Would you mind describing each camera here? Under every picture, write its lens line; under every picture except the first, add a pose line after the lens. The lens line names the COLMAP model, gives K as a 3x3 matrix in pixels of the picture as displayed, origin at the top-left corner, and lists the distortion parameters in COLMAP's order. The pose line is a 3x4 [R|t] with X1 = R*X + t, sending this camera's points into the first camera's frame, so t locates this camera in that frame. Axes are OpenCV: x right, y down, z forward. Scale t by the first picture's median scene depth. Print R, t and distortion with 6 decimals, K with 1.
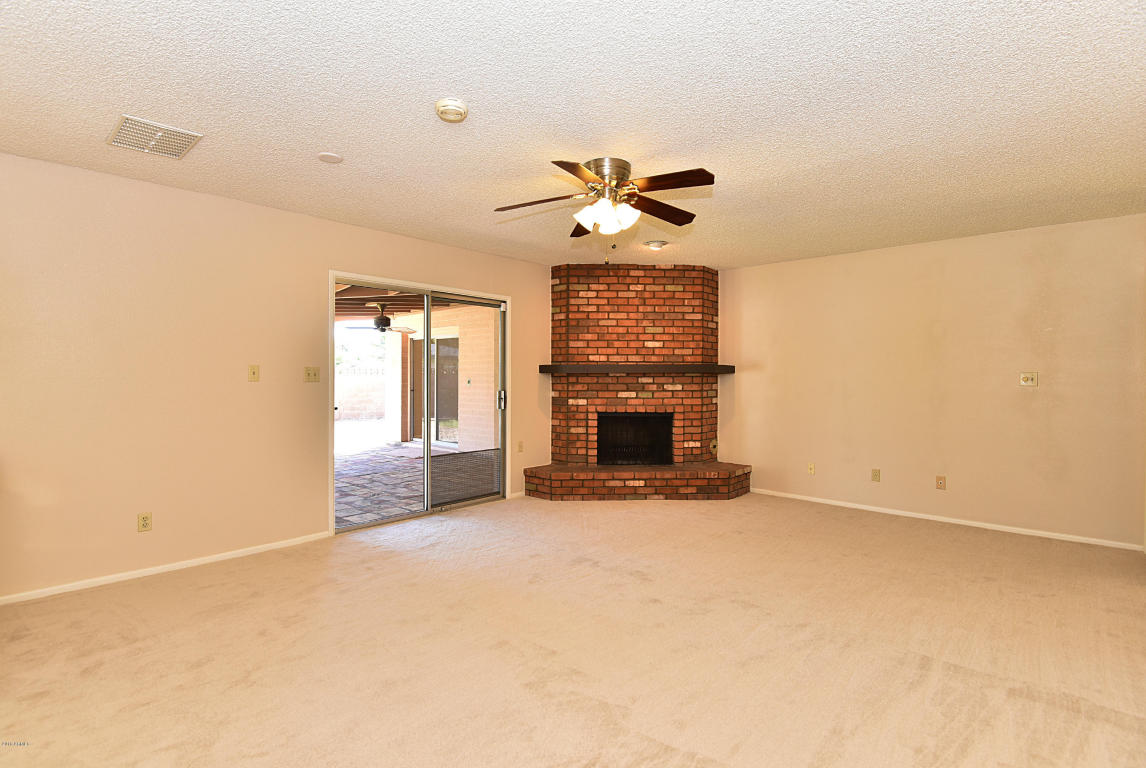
lens RADIAL K [[547.5, 0, 577.2], [0, 547.5, 377.1], [0, 0, 1]] dist [0.001316, -0.000057]
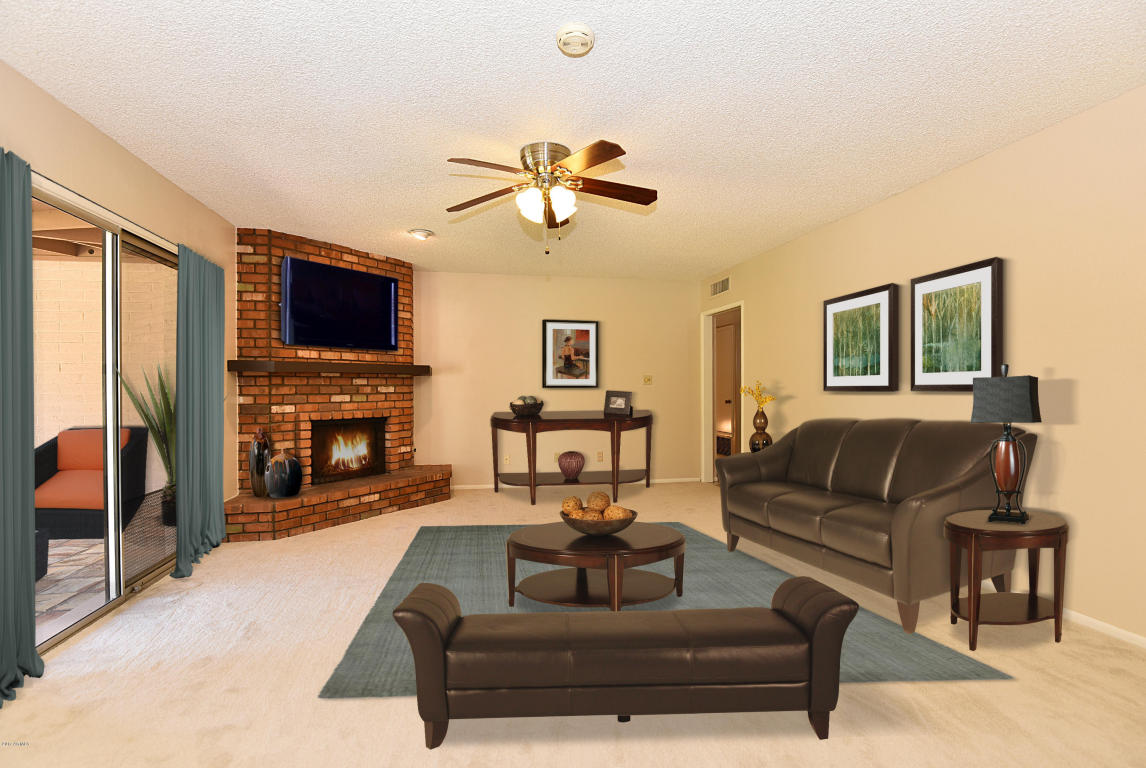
lens RADIAL K [[533.4, 0, 569.5], [0, 533.4, 387.1], [0, 0, 1]] dist [-0.018601, -0.000281]
pose [[0.599812, -0.005256, 0.800124, -0.357950], [0.005642, 0.999981, 0.002339, 0.014502], [-0.800121, 0.003112, 0.599830, 0.217902]]
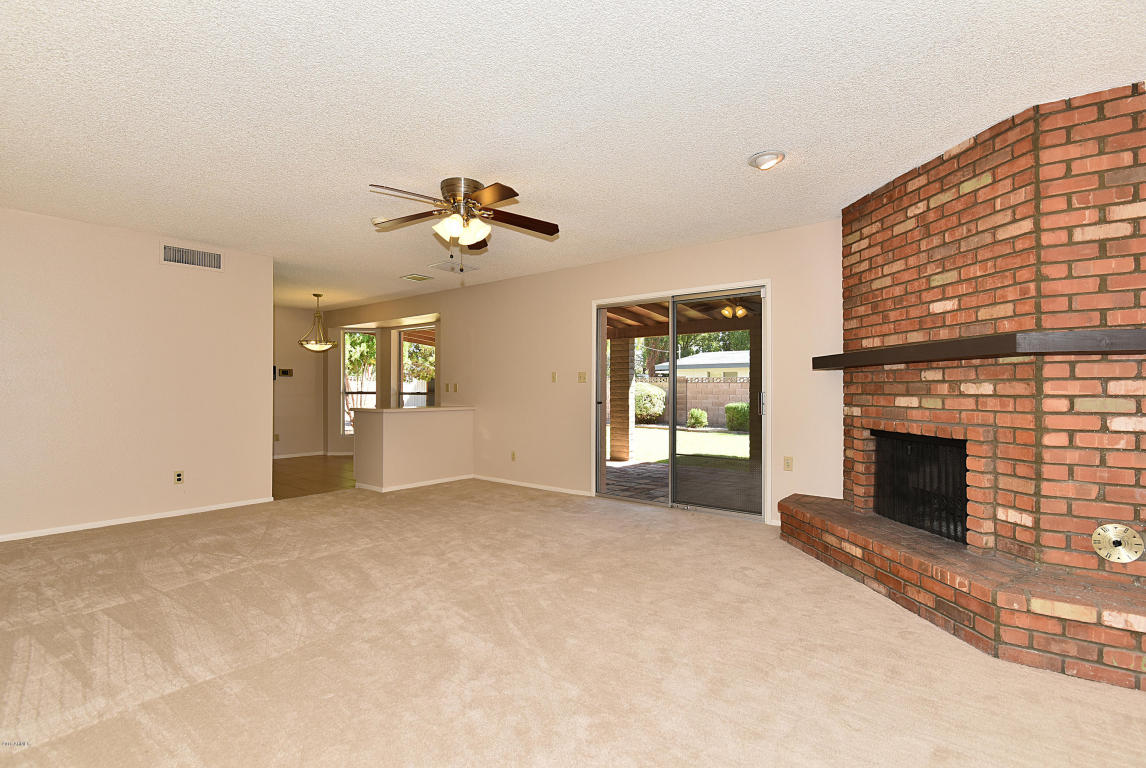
lens RADIAL K [[547.5, 0, 577.2], [0, 547.5, 377.1], [0, 0, 1]] dist [0.001316, -0.000057]
pose [[0.065756, -0.024839, -0.997527, 0.637625], [-0.001447, 0.999687, -0.024988, 0.021264], [0.997835, 0.003086, 0.065700, 0.620312]]
